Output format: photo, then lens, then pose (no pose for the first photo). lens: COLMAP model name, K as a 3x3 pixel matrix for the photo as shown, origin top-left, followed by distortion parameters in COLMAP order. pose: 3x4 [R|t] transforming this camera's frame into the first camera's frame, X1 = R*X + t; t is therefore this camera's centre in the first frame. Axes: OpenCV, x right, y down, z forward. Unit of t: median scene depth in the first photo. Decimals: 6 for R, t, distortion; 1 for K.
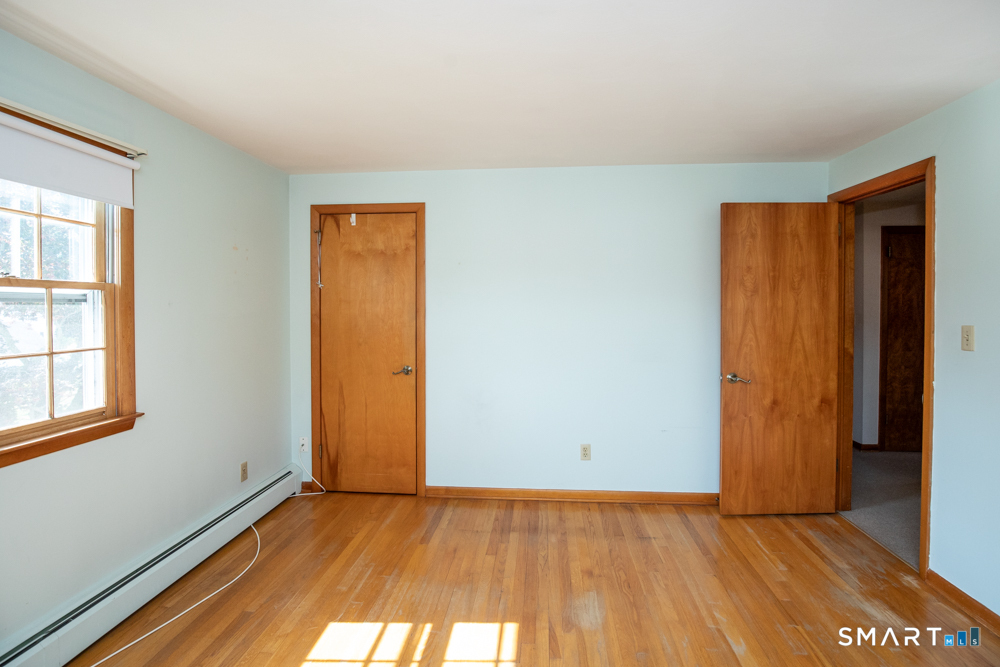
lens RADIAL K [[497.2, 0, 501.4], [0, 497.2, 305.7], [0, 0, 1]] dist [-0.023907, -0.000467]
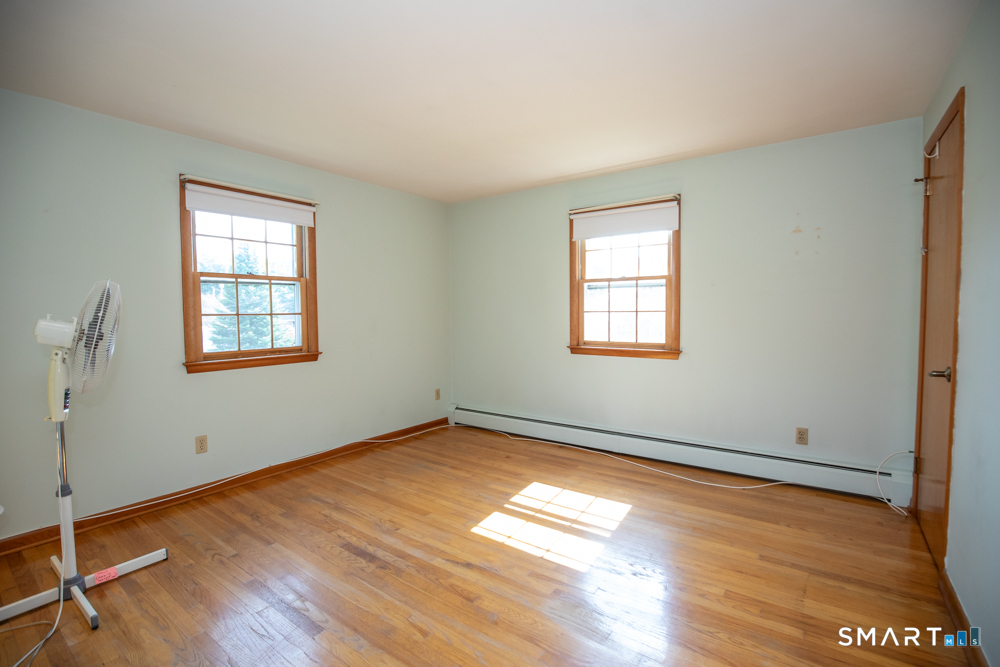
lens RADIAL K [[456.8, 0, 501.8], [0, 456.8, 332.0], [0, 0, 1]] dist [-0.039113, 0.008264]
pose [[-0.515988, 0.047935, -0.855253, 0.923980], [0.009267, 0.998687, 0.050384, 0.072264], [0.856546, 0.018072, -0.515755, 1.317996]]
